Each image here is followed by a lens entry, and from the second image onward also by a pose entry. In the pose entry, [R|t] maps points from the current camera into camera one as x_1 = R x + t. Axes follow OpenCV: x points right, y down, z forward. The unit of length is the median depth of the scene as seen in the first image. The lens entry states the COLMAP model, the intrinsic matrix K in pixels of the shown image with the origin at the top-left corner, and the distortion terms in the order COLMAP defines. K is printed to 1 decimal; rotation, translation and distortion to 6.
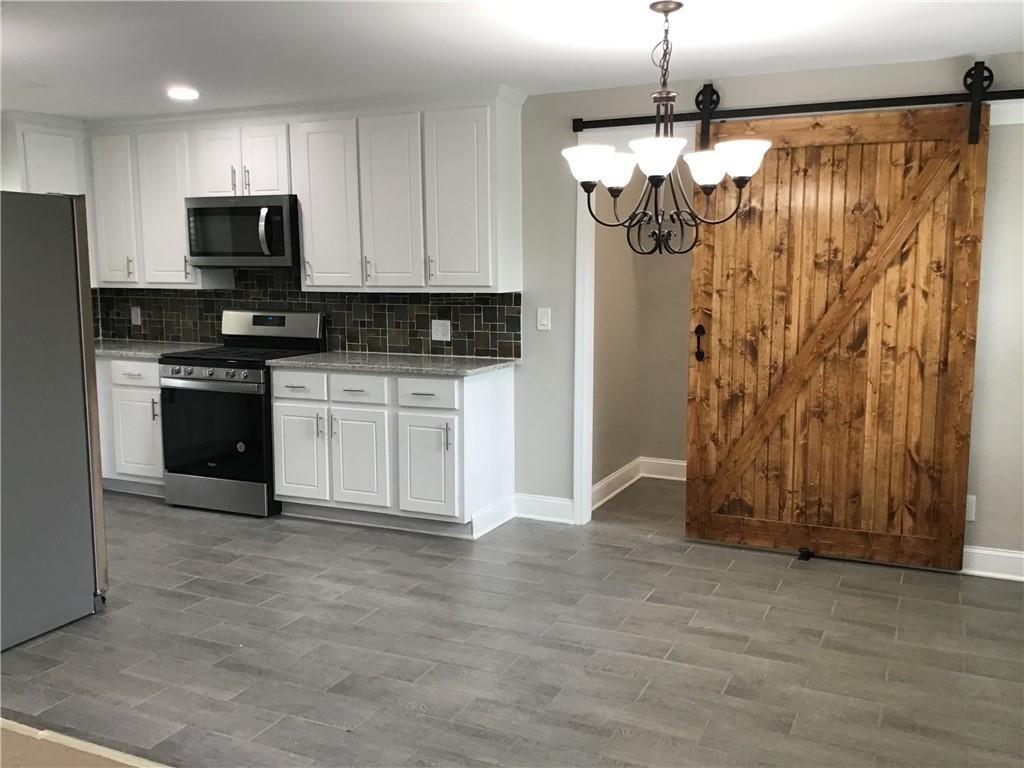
lens RADIAL K [[912.0, 0, 512.0], [0, 912.0, 384.0], [0, 0, 1]] dist [0.117640, -0.240217]
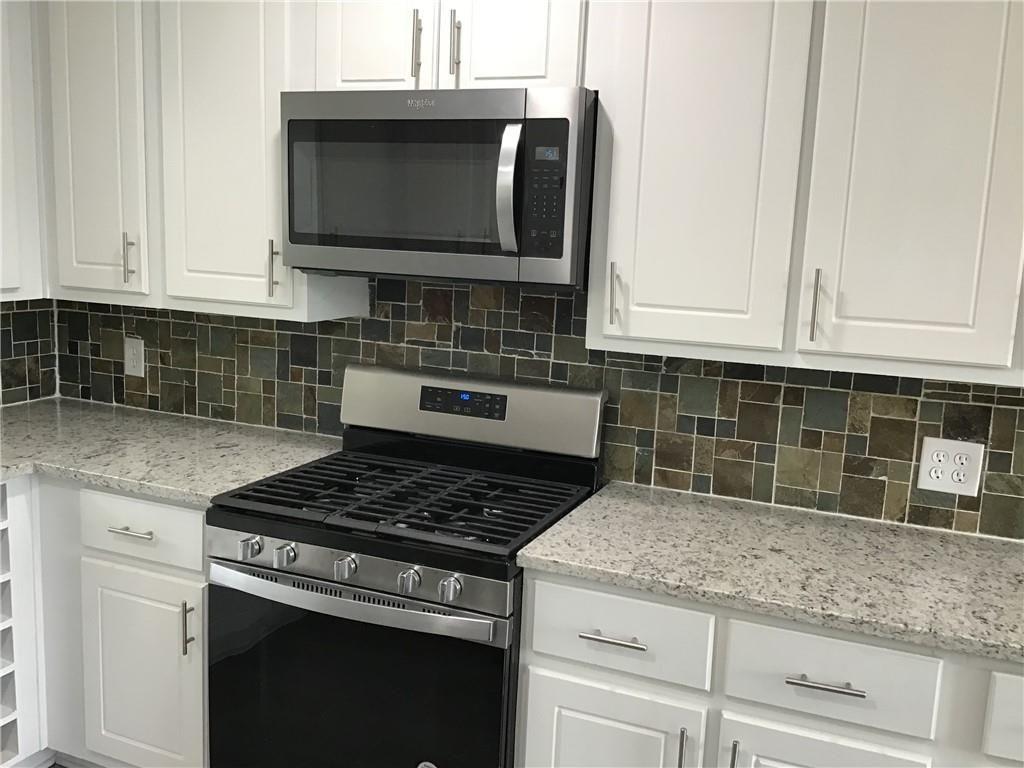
lens RADIAL K [[912.0, 0, 512.0], [0, 912.0, 384.0], [0, 0, 1]] dist [0.117640, -0.240217]
pose [[0.998682, 0.038407, 0.034056, -0.263266], [-0.039601, 0.998599, 0.035097, -0.095268], [-0.032660, -0.036399, 0.998803, 0.598301]]
